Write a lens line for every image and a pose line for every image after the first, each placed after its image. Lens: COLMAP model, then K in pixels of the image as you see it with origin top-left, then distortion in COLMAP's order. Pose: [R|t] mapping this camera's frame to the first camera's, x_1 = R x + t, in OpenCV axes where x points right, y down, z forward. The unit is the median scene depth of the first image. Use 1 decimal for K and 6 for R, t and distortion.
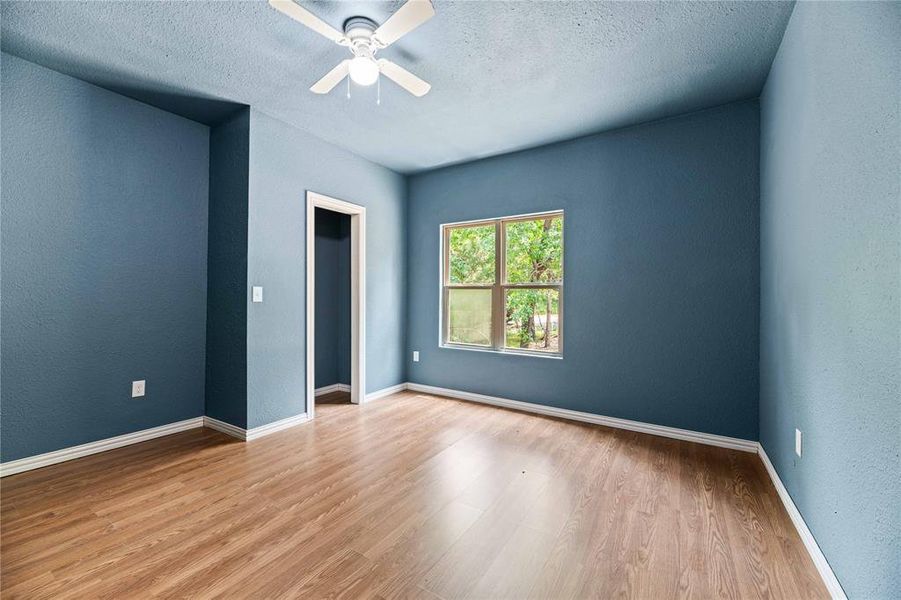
lens RADIAL K [[363.2, 0, 450.5], [0, 363.2, 300.0], [0, 0, 1]] dist [-0.000214, -0.000178]
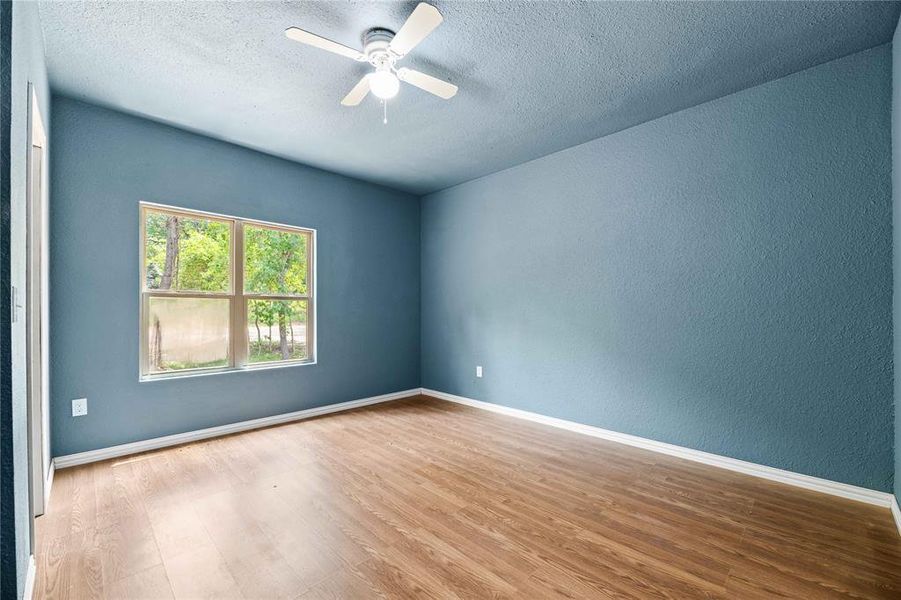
lens RADIAL K [[366.5, 0, 454.1], [0, 366.5, 308.4], [0, 0, 1]] dist [-0.007855, -0.000530]
pose [[0.209863, -0.002842, 0.977727, -0.785313], [0.009045, 0.999959, 0.000965, -0.003468], [-0.977689, 0.008641, 0.209880, 0.390394]]
